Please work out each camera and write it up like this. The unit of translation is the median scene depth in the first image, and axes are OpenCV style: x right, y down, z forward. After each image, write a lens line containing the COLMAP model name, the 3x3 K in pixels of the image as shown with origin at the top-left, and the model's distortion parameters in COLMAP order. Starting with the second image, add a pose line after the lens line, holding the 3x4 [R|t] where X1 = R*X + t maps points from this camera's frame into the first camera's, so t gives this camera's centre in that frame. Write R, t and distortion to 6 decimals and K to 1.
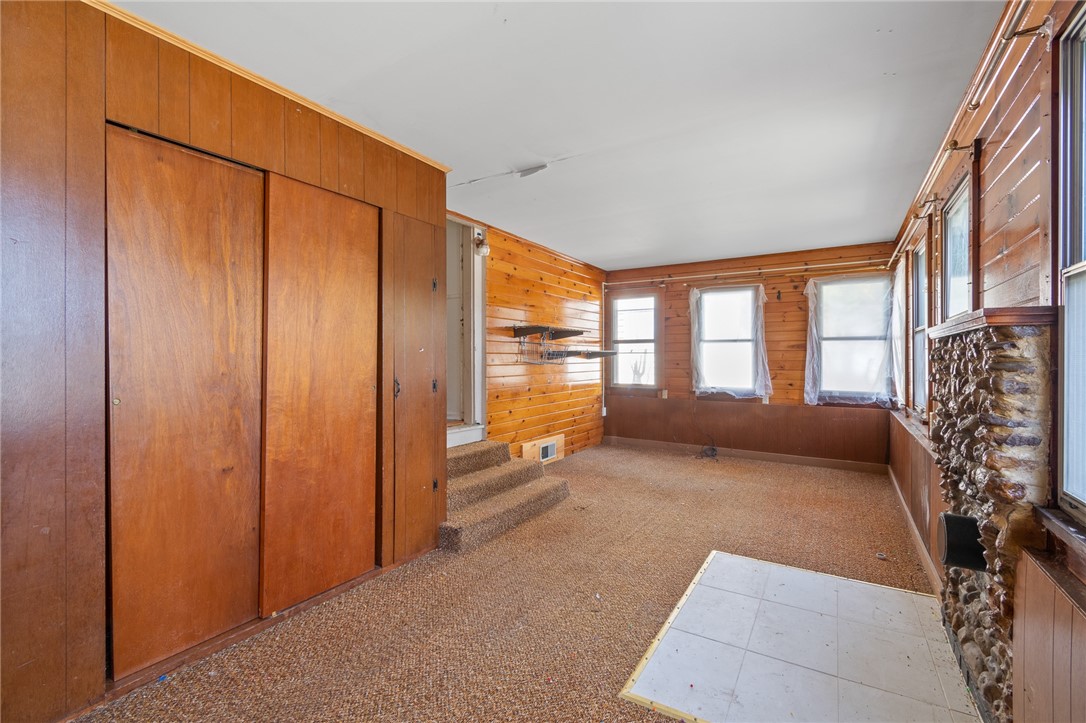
lens RADIAL K [[477.8, 0, 546.9], [0, 477.8, 360.6], [0, 0, 1]] dist [0.001296, -0.000094]
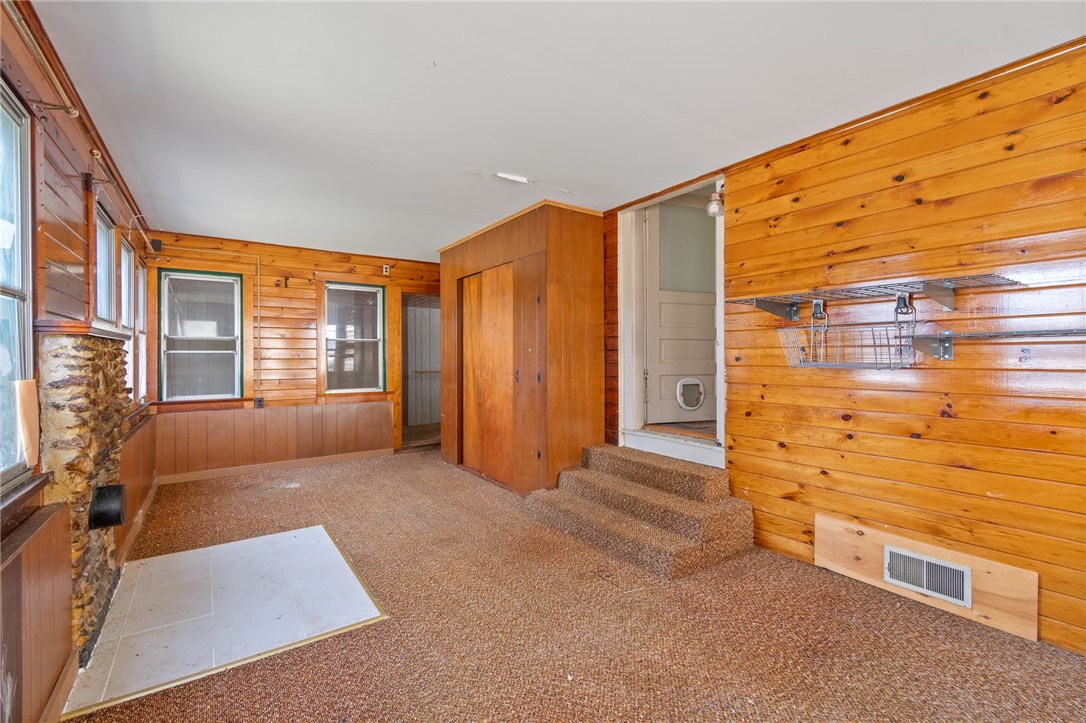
lens RADIAL K [[477.8, 0, 546.9], [0, 477.8, 360.6], [0, 0, 1]] dist [0.001296, -0.000094]
pose [[-0.402770, 0.008991, -0.915257, 0.661628], [-0.001553, 0.999944, 0.010506, -0.005111], [0.915300, 0.005653, -0.402734, 1.090795]]
